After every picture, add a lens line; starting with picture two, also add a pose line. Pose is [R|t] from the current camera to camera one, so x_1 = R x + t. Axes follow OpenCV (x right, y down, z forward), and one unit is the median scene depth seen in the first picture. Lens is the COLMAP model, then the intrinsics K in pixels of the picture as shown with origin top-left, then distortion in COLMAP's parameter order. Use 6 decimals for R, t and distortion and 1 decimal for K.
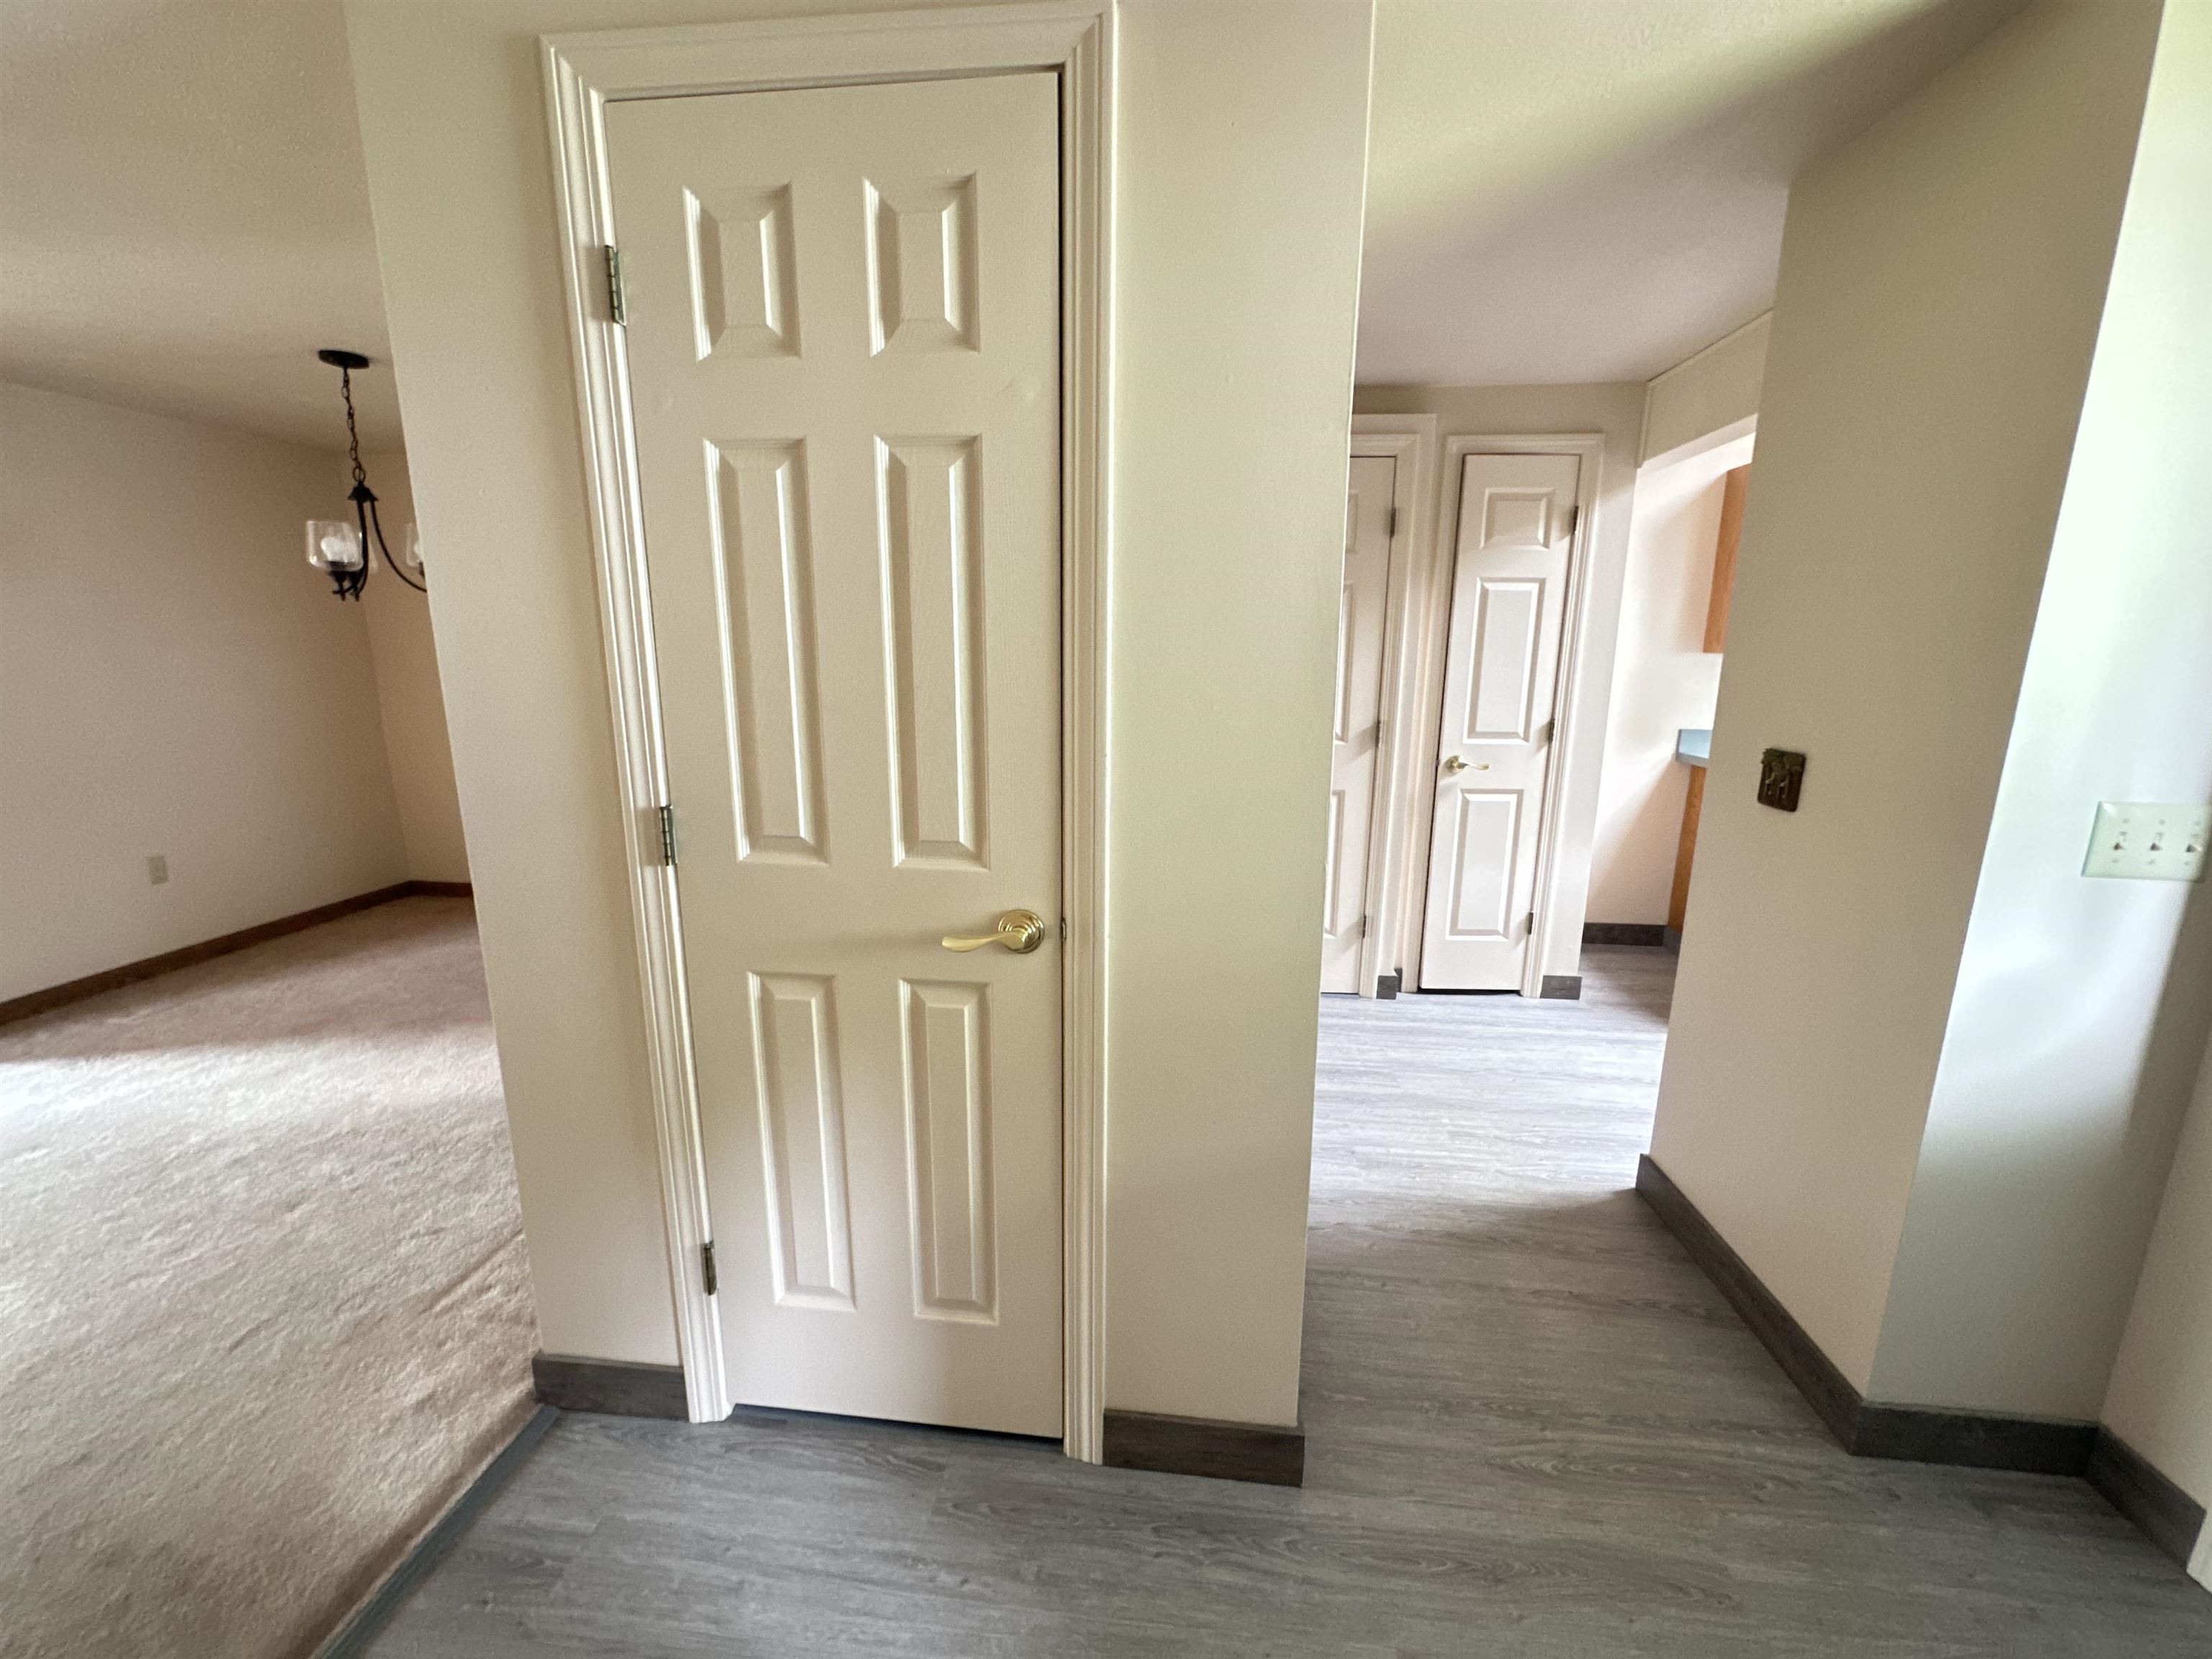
lens RADIAL K [[876.8, 0, 1099.8], [0, 876.8, 831.6], [0, 0, 1]] dist [-0.001499, -0.001401]
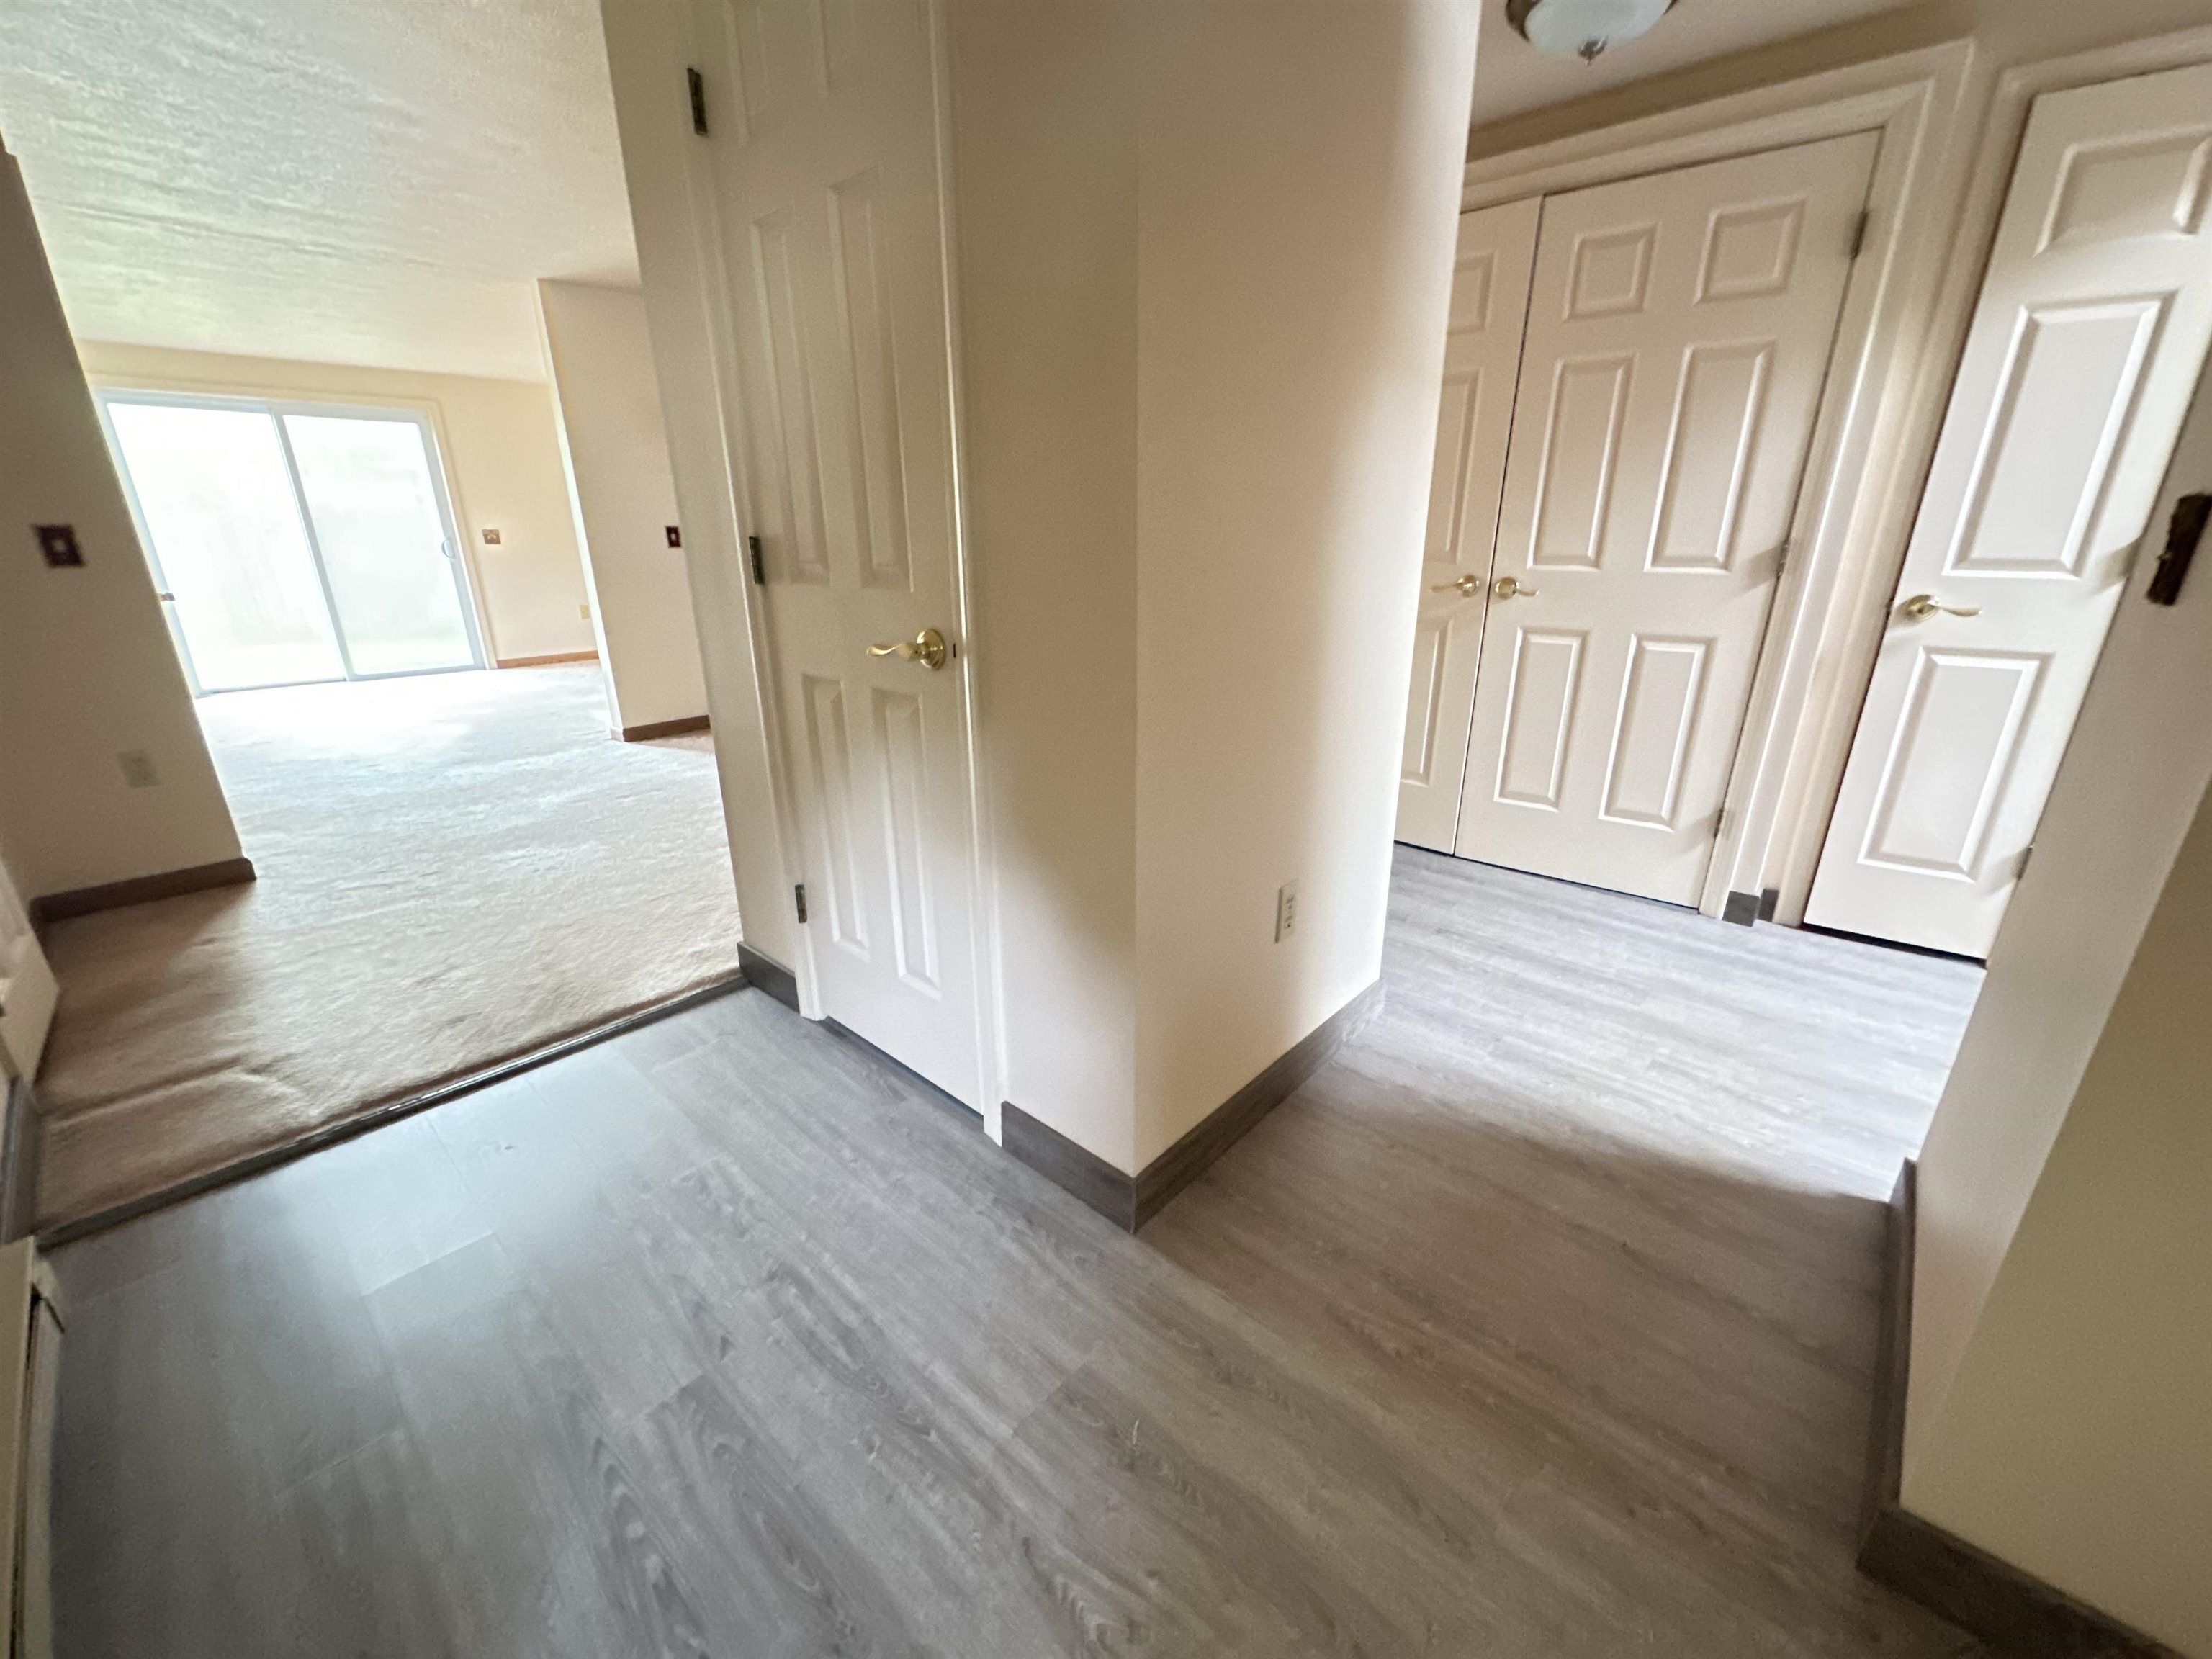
lens RADIAL K [[876.8, 0, 1107.6], [0, 876.8, 832.6], [0, 0, 1]] dist [-0.001499, -0.001401]
pose [[0.815230, 0.182084, -0.549768, 0.546736], [-0.110918, 0.980805, 0.160367, 0.101076], [0.568416, -0.069757, 0.819779, 0.139619]]
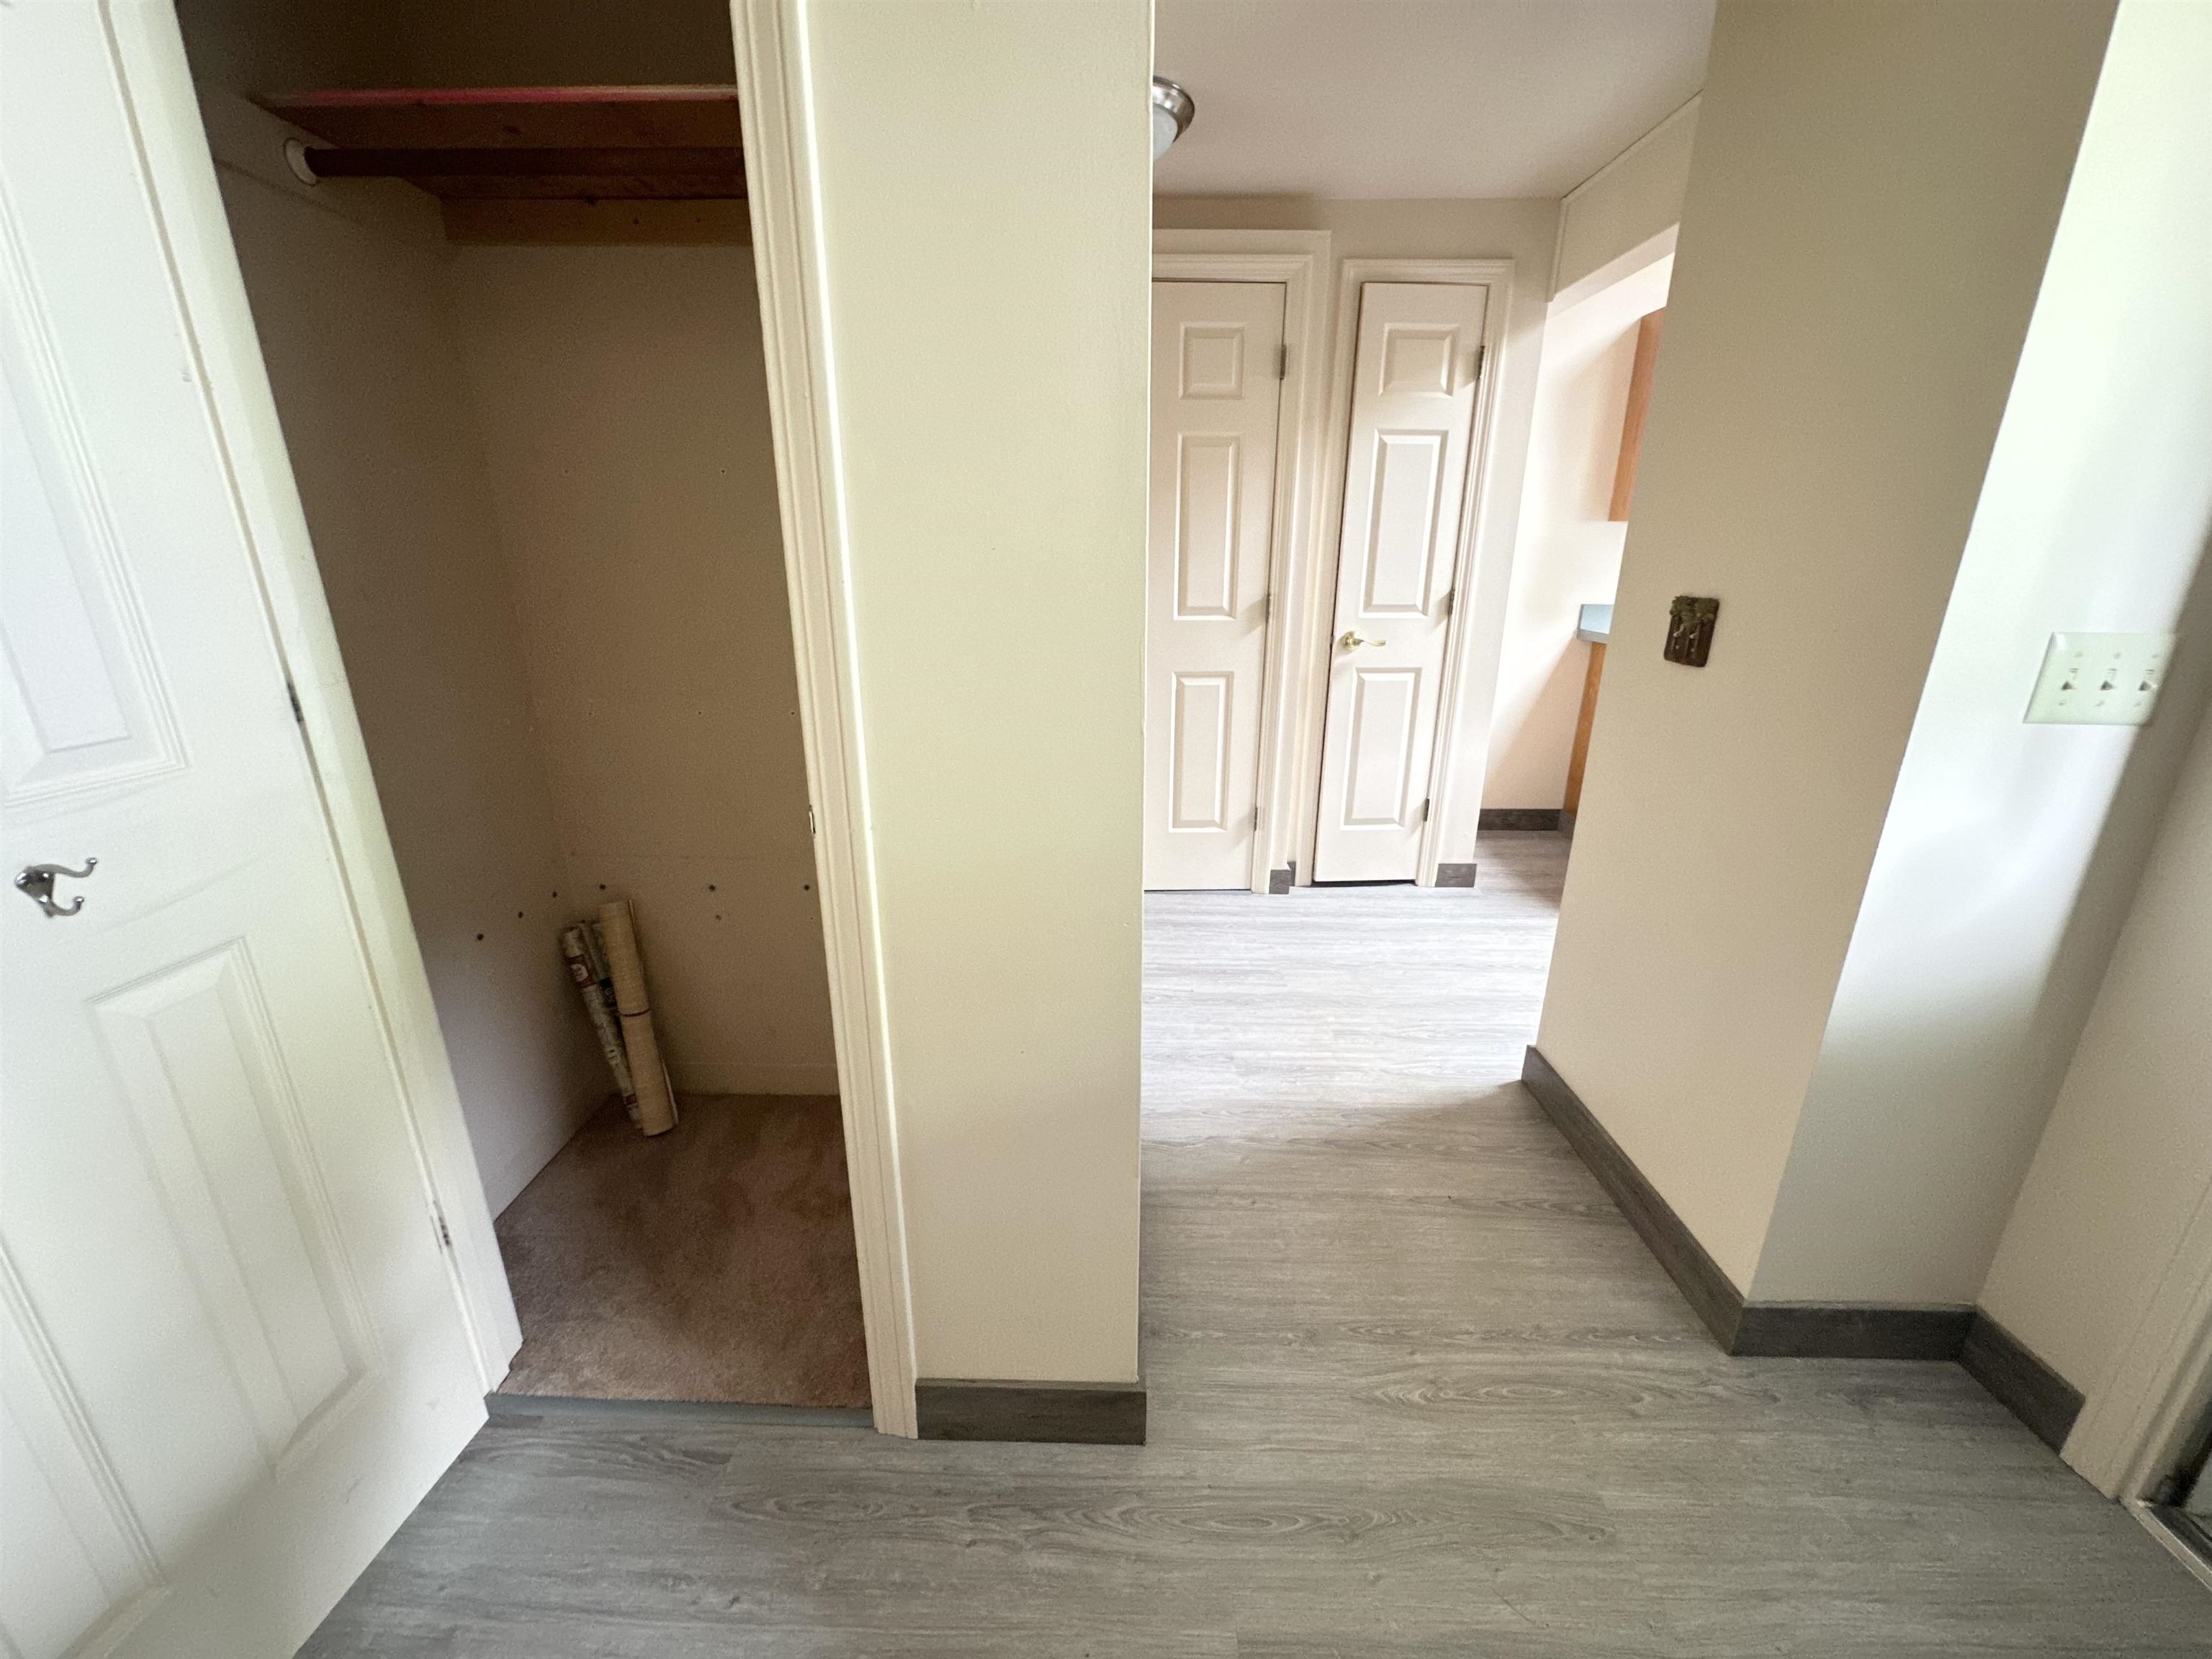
lens RADIAL K [[876.8, 0, 1100.4], [0, 876.8, 831.2], [0, 0, 1]] dist [-0.001499, -0.001401]
pose [[0.995789, -0.031601, 0.086061, 0.103800], [0.022230, 0.993930, 0.107742, 0.031685], [-0.088944, -0.105375, 0.990447, 0.156988]]
